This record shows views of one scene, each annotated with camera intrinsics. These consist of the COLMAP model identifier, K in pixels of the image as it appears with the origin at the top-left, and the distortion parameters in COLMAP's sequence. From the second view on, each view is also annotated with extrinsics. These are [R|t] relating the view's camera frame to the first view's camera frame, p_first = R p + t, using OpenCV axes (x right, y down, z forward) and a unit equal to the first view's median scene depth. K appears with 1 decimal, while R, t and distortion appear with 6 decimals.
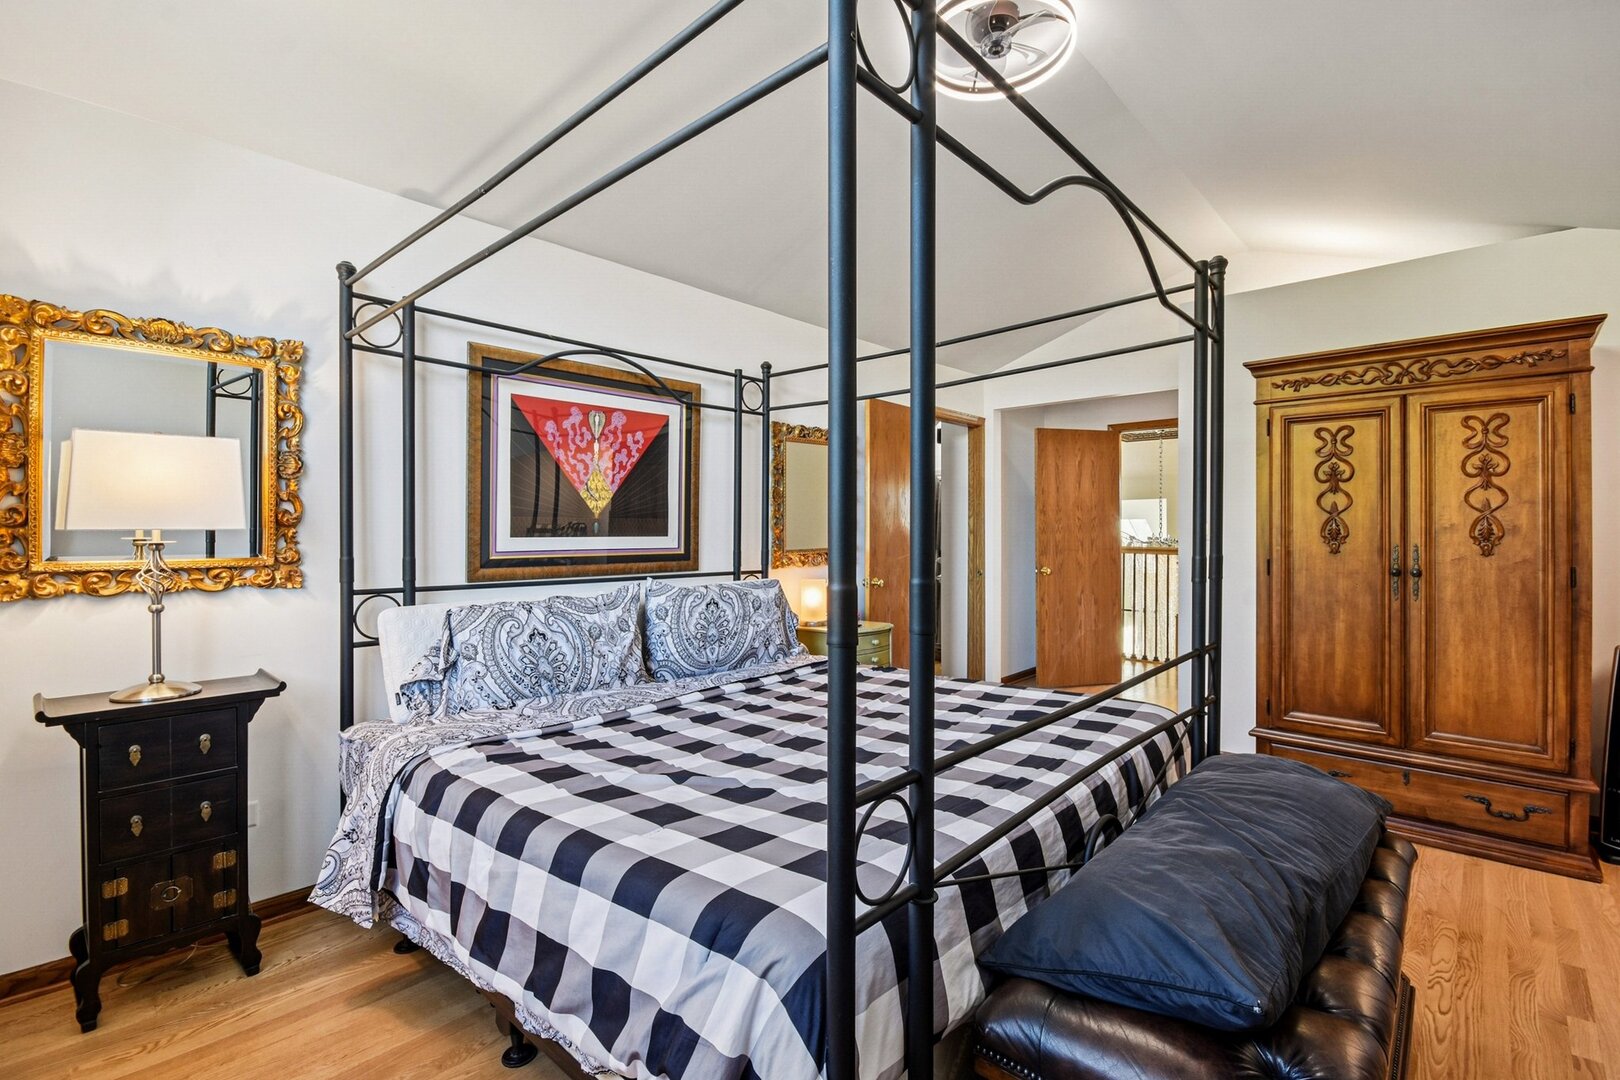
lens RADIAL K [[749.9, 0, 826.3], [0, 749.9, 519.2], [0, 0, 1]] dist [0.007437, -0.010937]
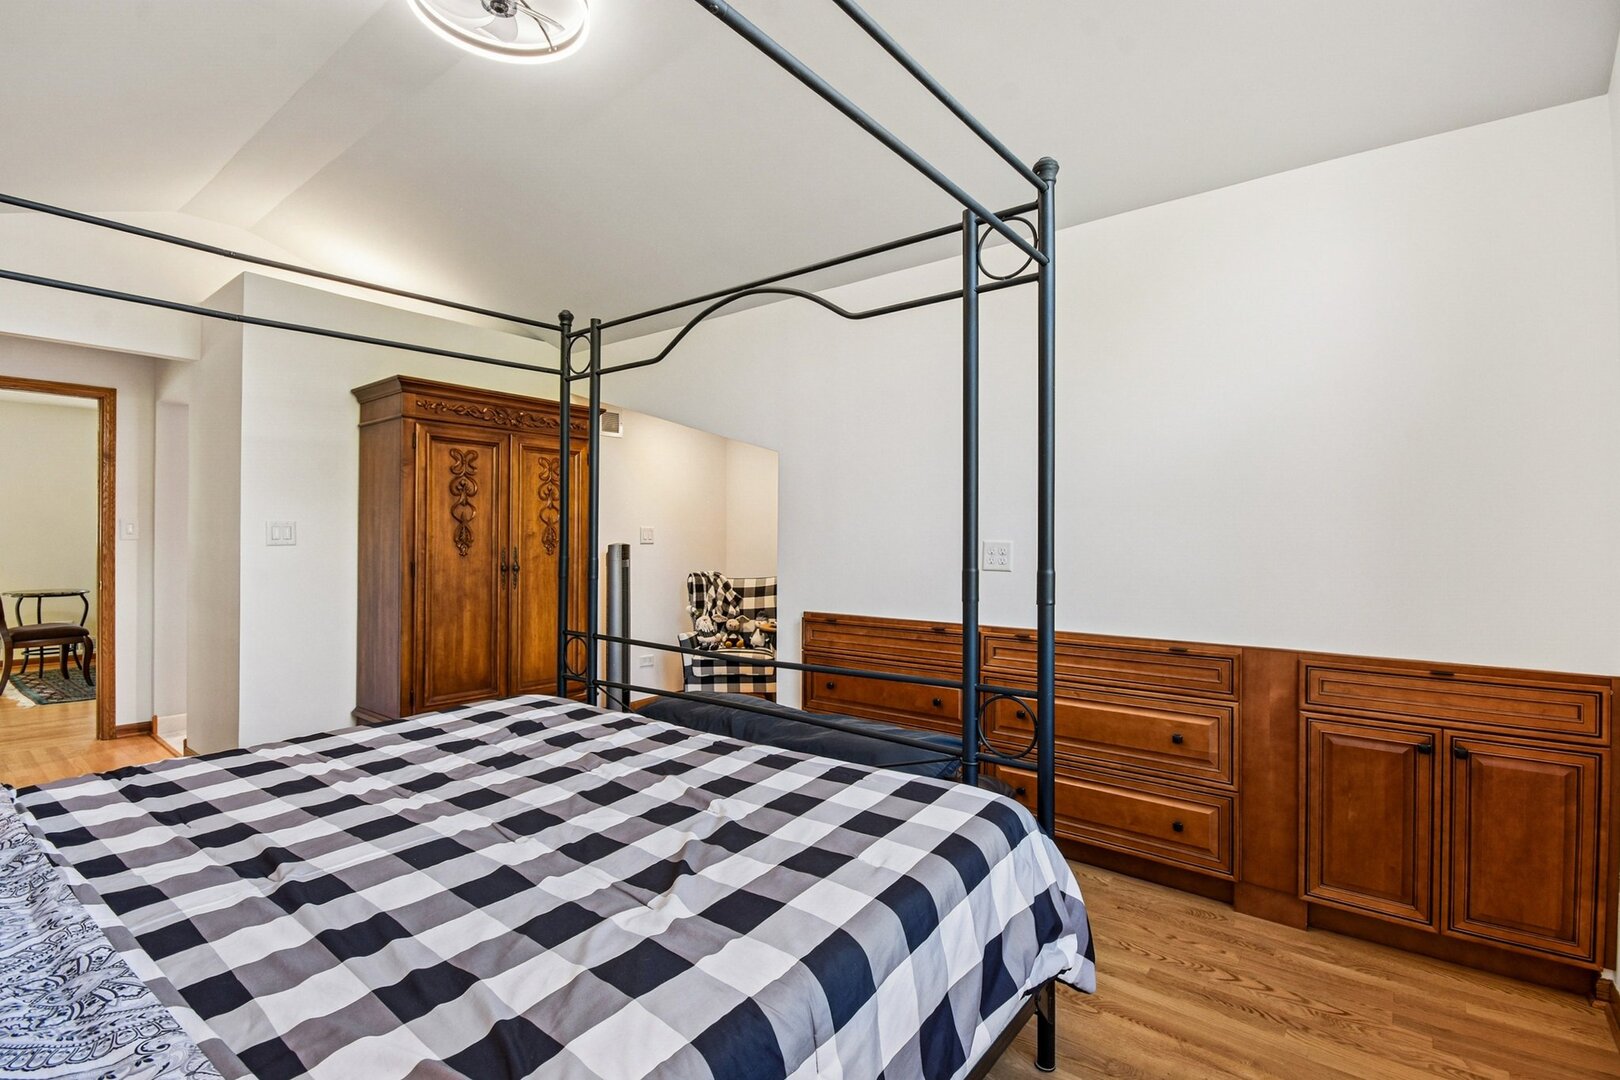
lens RADIAL K [[749.9, 0, 805.8], [0, 749.9, 538.4], [0, 0, 1]] dist [0.007437, -0.010937]
pose [[-0.079915, -0.002577, 0.996798, -0.567057], [-0.020705, 0.999785, 0.000924, 0.005576], [-0.996587, -0.020565, -0.079951, 0.554240]]
